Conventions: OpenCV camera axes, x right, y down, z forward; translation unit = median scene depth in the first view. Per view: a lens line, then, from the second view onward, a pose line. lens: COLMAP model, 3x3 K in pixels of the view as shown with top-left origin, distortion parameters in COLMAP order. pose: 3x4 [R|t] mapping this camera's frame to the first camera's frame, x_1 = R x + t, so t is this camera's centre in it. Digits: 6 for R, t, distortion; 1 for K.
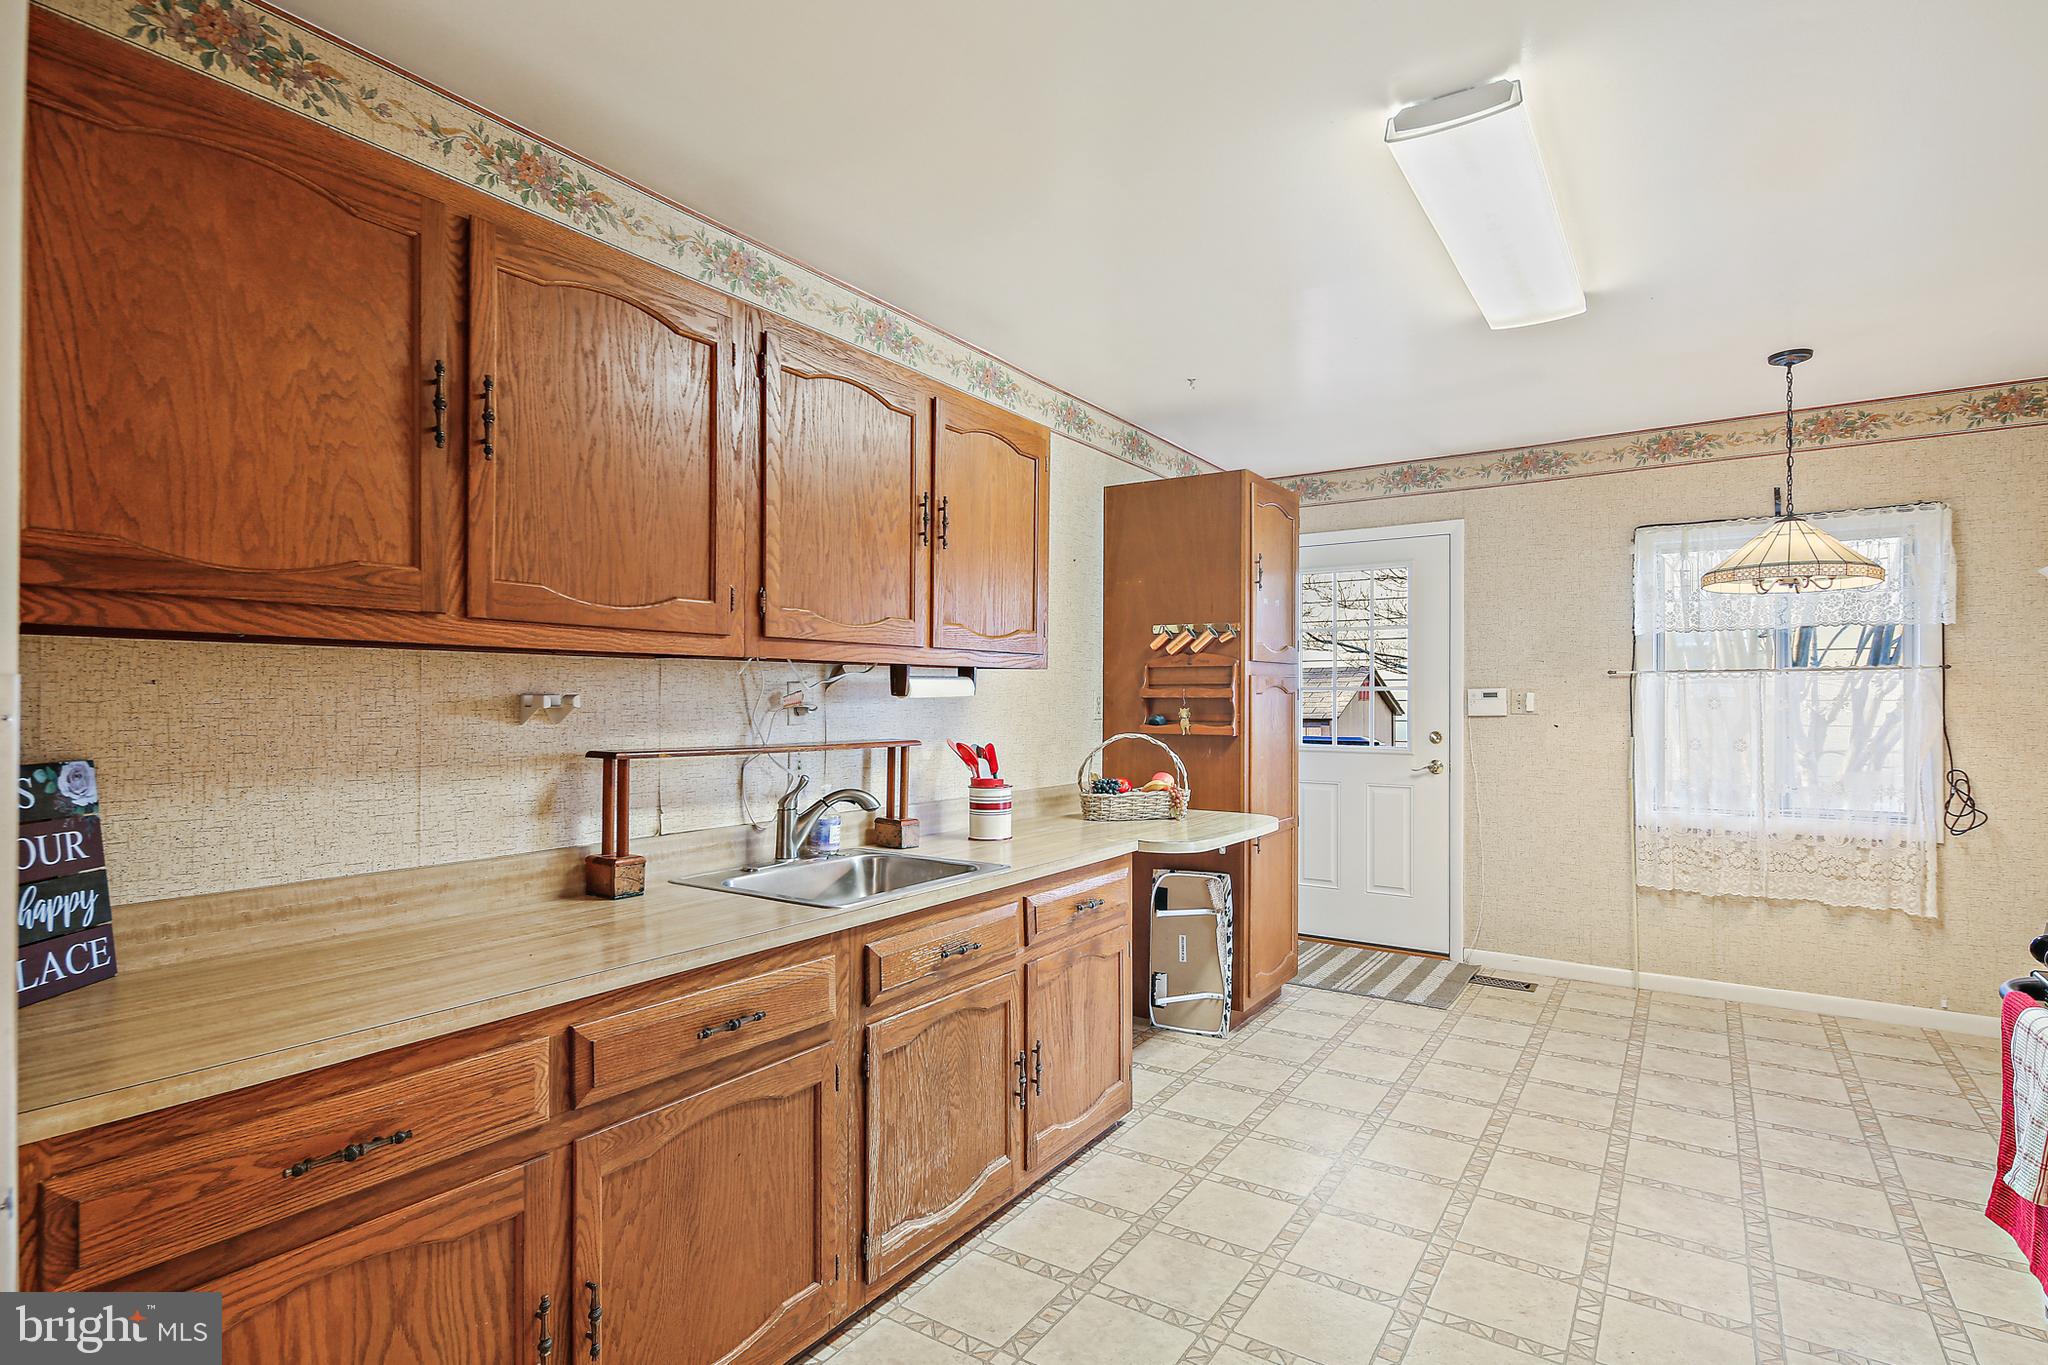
lens RADIAL K [[991.4, 0, 1024.5], [0, 991.4, 694.5], [0, 0, 1]] dist [0.003142, -0.000984]
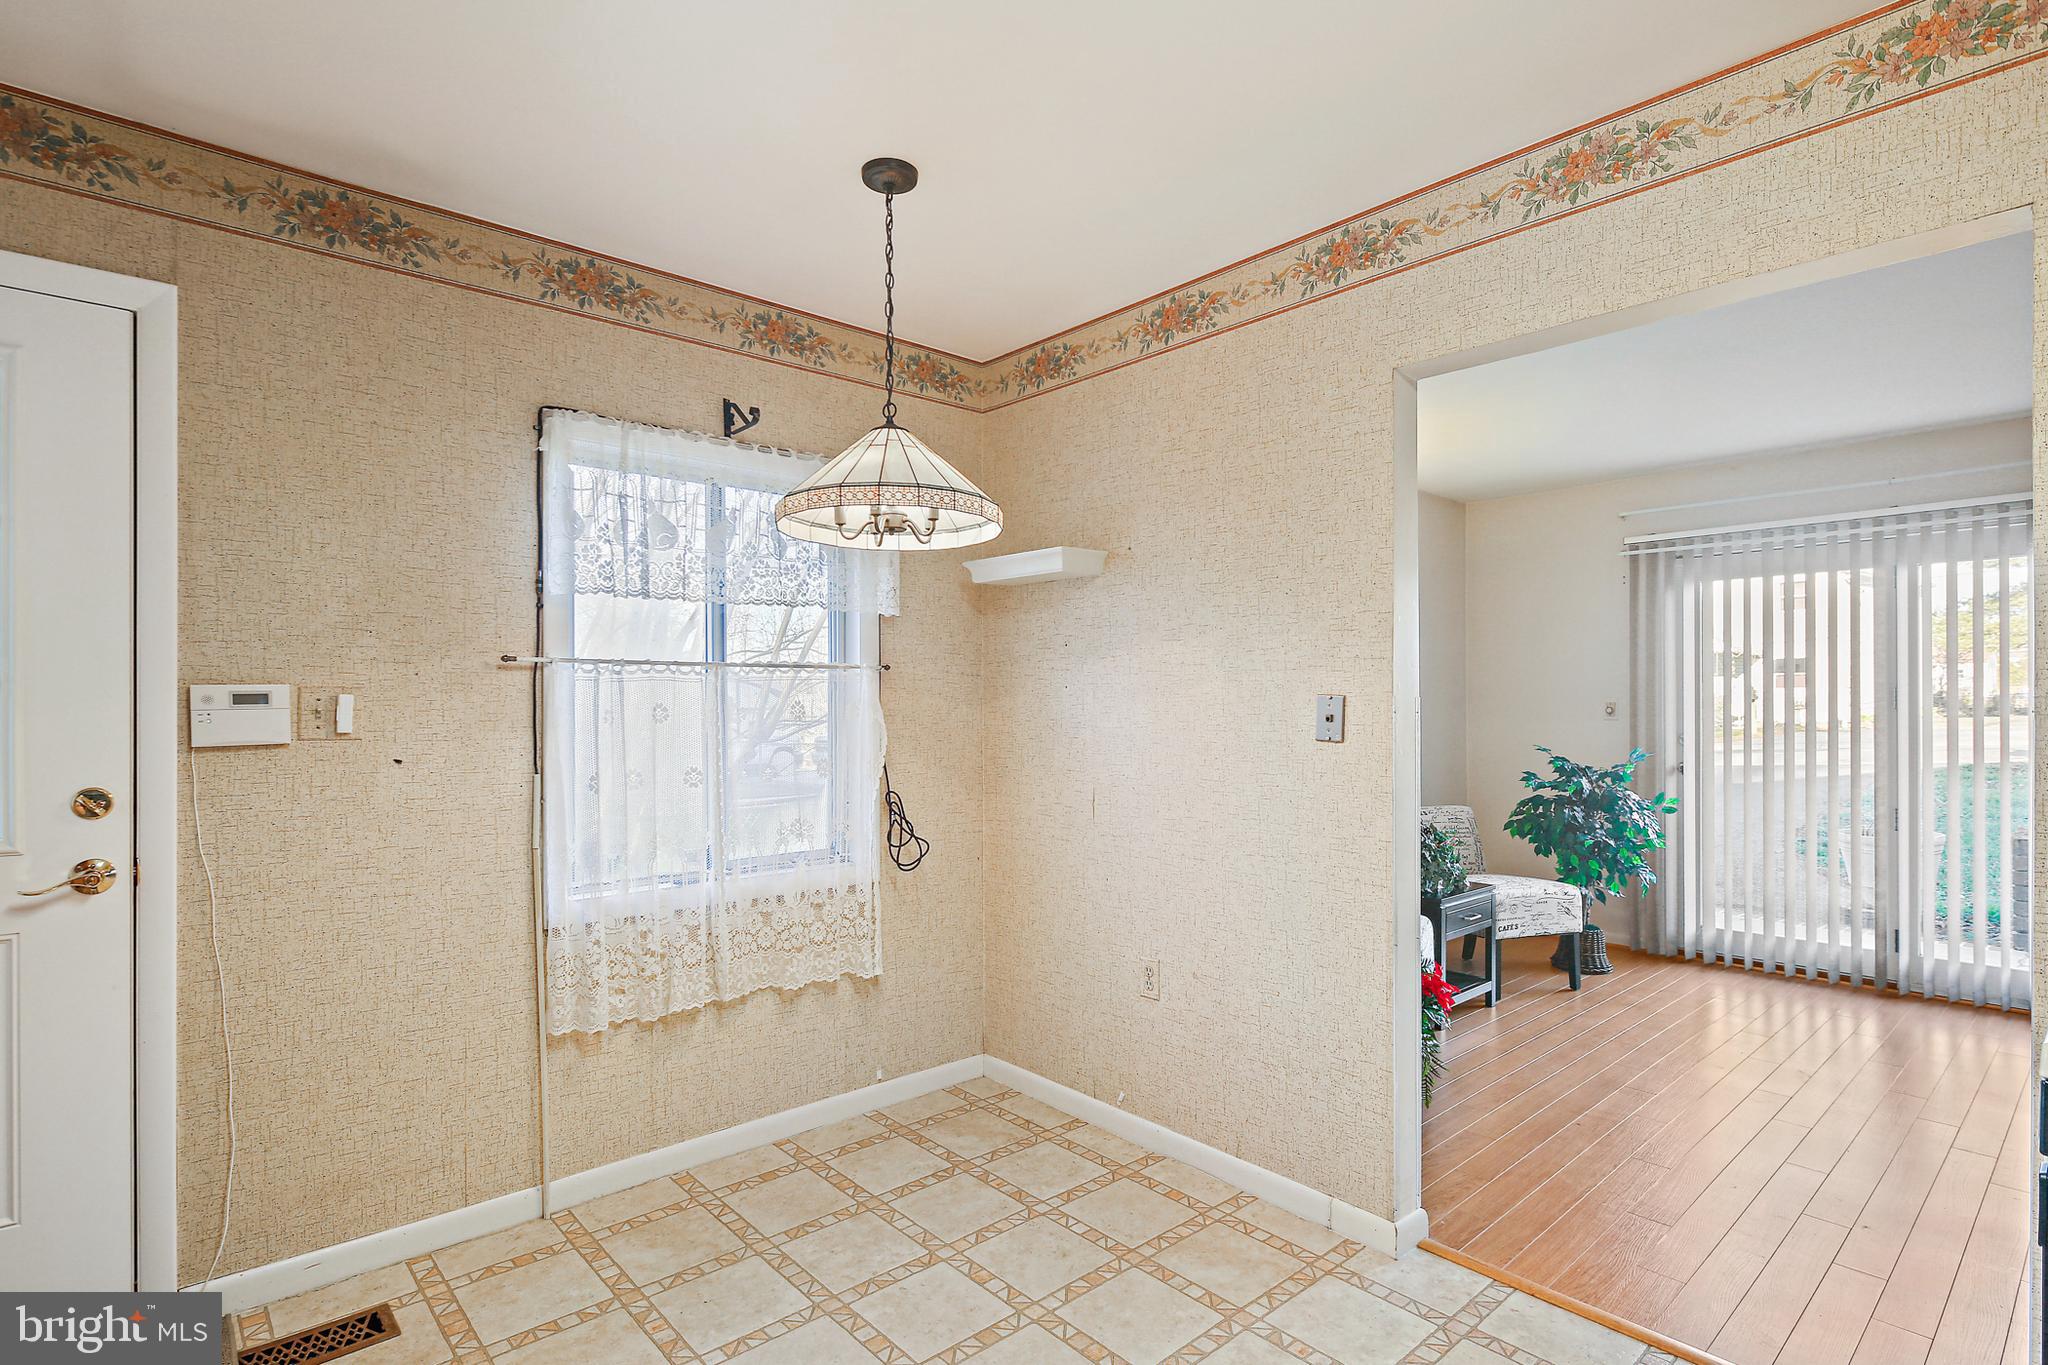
lens RADIAL K [[1008.6, 0, 1018.9], [0, 1008.6, 707.5], [0, 0, 1]] dist [-0.000771, -0.000578]
pose [[0.254925, 0.000938, 0.966960, 0.216288], [0.001956, 0.999997, -0.001486, 0.010589], [-0.966959, 0.002270, 0.254923, 1.004890]]
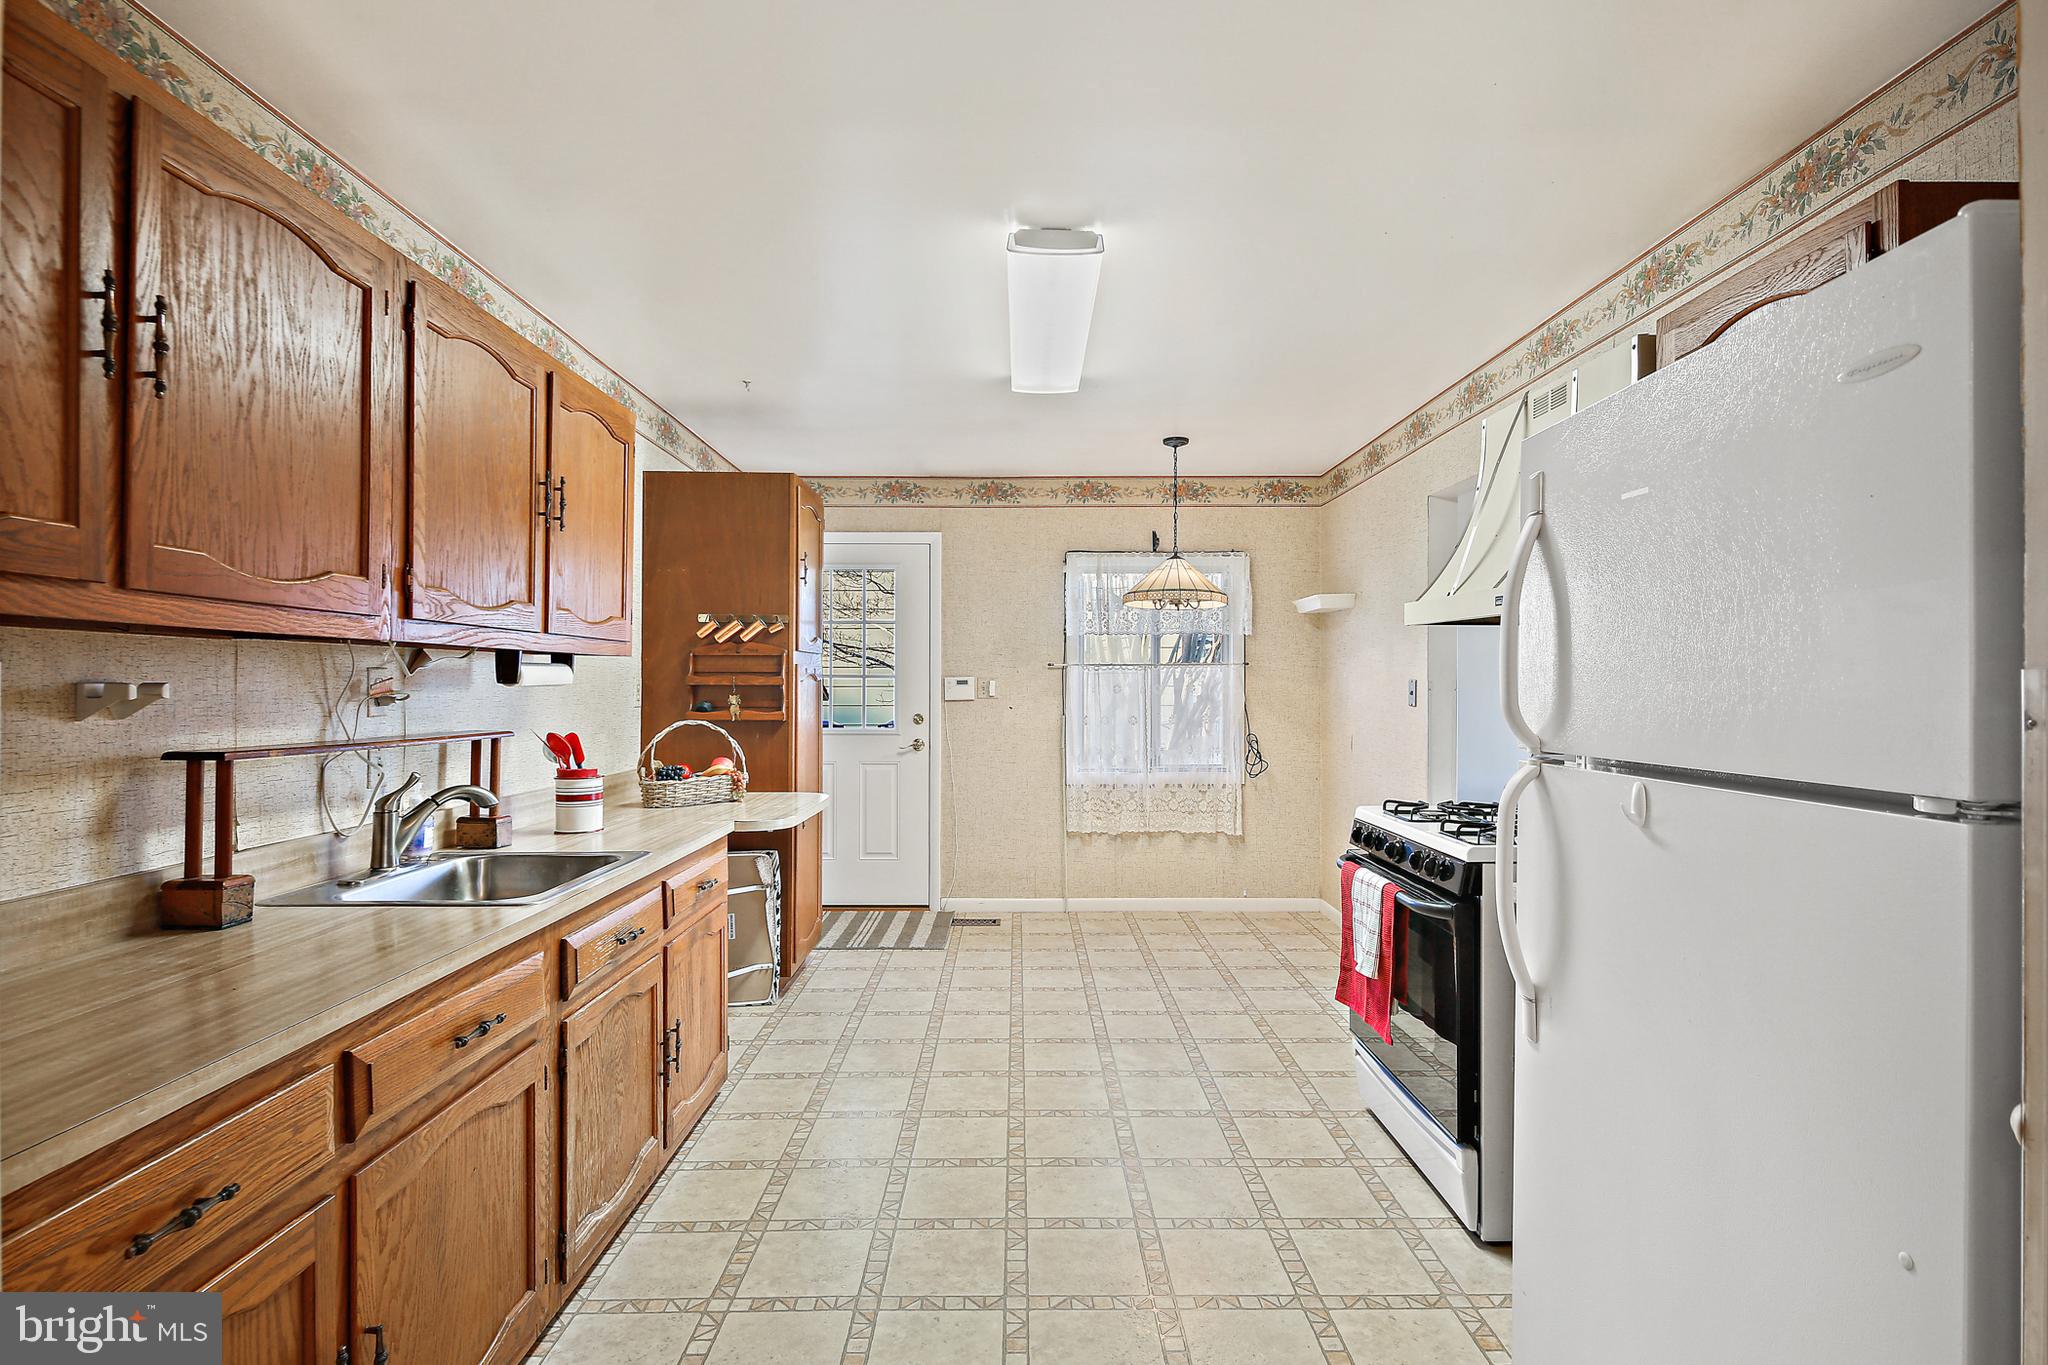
lens RADIAL K [[1005.8, 0, 1017.9], [0, 1005.8, 678.7], [0, 0, 1]] dist [0.001811, -0.001243]
pose [[0.826642, 0.002999, 0.562721, -0.280436], [-0.002005, 0.999995, -0.002383, -0.002175], [-0.562725, 0.000842, 0.826644, -0.060723]]
